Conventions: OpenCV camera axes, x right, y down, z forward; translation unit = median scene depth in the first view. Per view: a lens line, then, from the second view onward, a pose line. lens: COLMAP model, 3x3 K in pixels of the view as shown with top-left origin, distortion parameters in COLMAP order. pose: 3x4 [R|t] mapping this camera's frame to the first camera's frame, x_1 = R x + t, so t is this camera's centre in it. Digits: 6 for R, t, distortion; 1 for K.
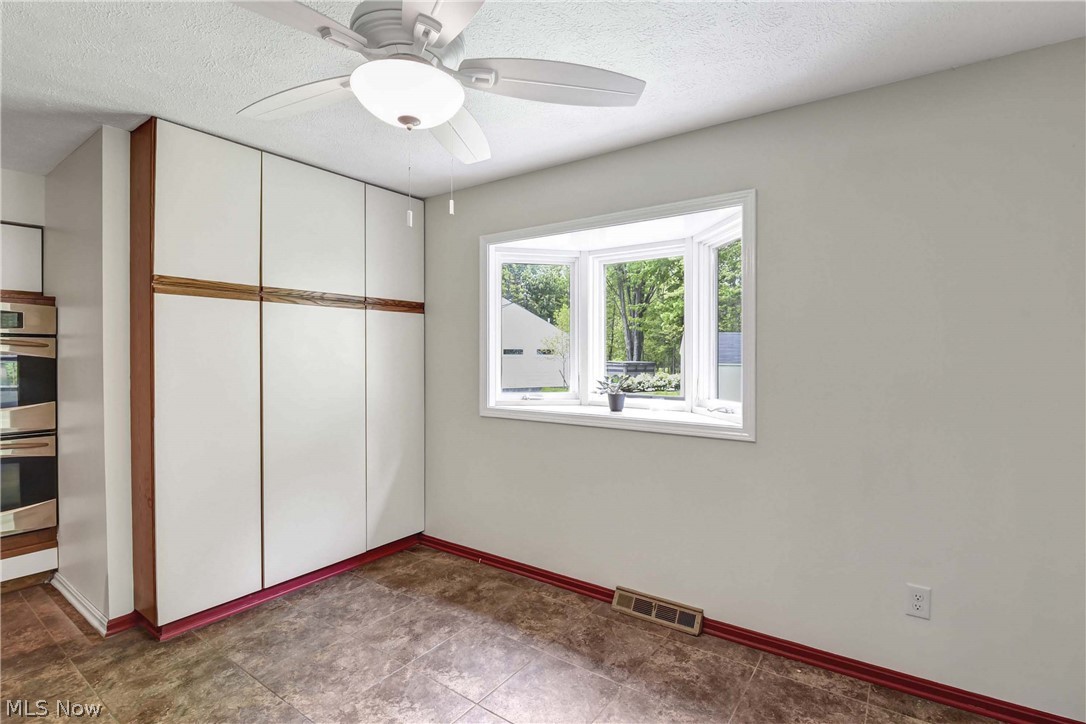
lens RADIAL K [[494.2, 0, 579.3], [0, 494.2, 355.7], [0, 0, 1]] dist [-0.018493, -0.000695]
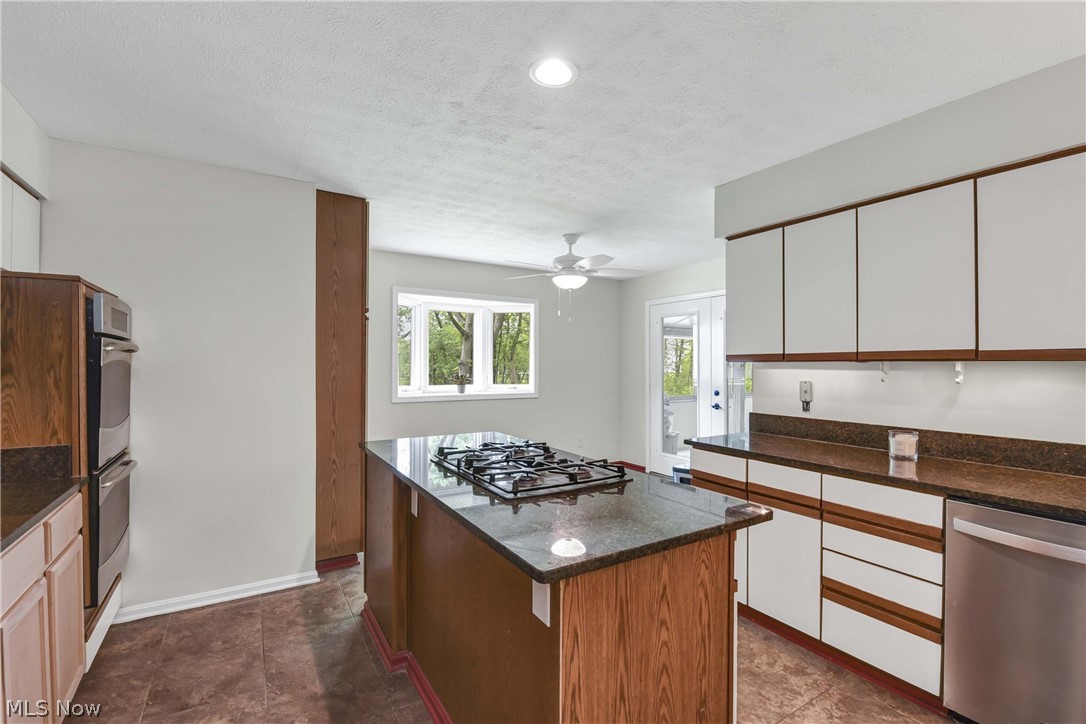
lens RADIAL K [[494.5, 0, 543.0], [0, 494.5, 362.0], [0, 0, 1]] dist [-0.027712, -0.000435]
pose [[0.413571, 0.005266, 0.910457, -1.906501], [-0.002015, 0.999986, -0.004868, 0.001937], [-0.910470, 0.000179, 0.413576, -0.083267]]
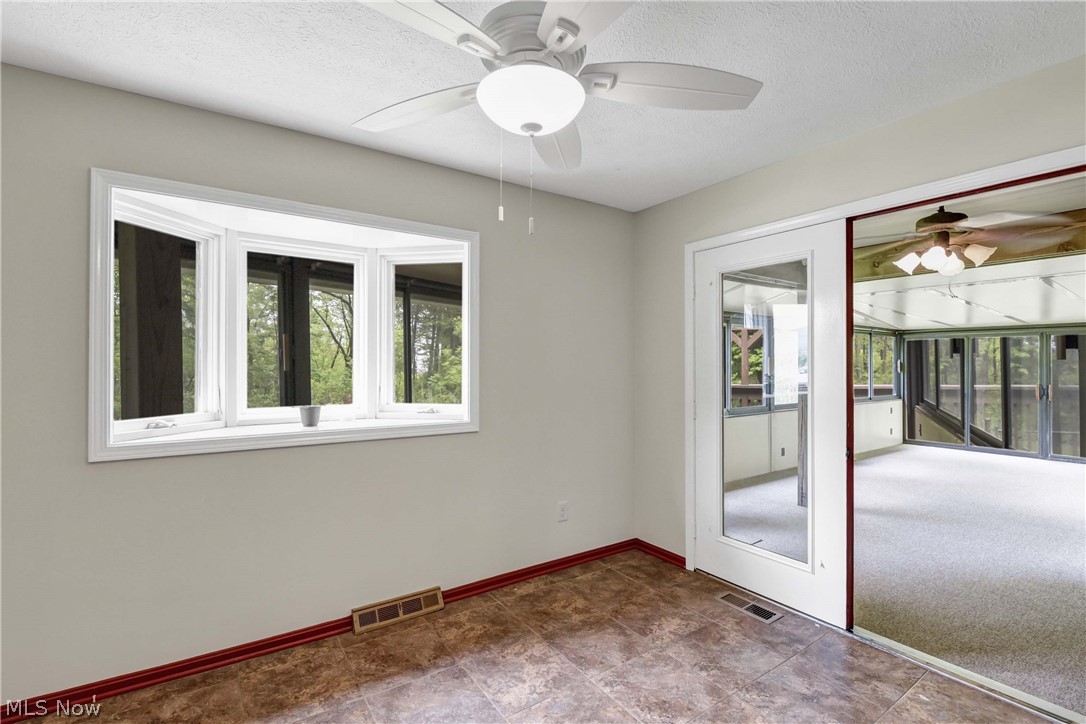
lens RADIAL K [[494.5, 0, 543.0], [0, 494.5, 362.0], [0, 0, 1]] dist [-0.027712, -0.000435]
pose [[0.374791, 0.003835, 0.927101, -0.734842], [-0.001635, 0.999993, -0.003475, -0.000929], [-0.927108, -0.000213, 0.374794, 0.354832]]
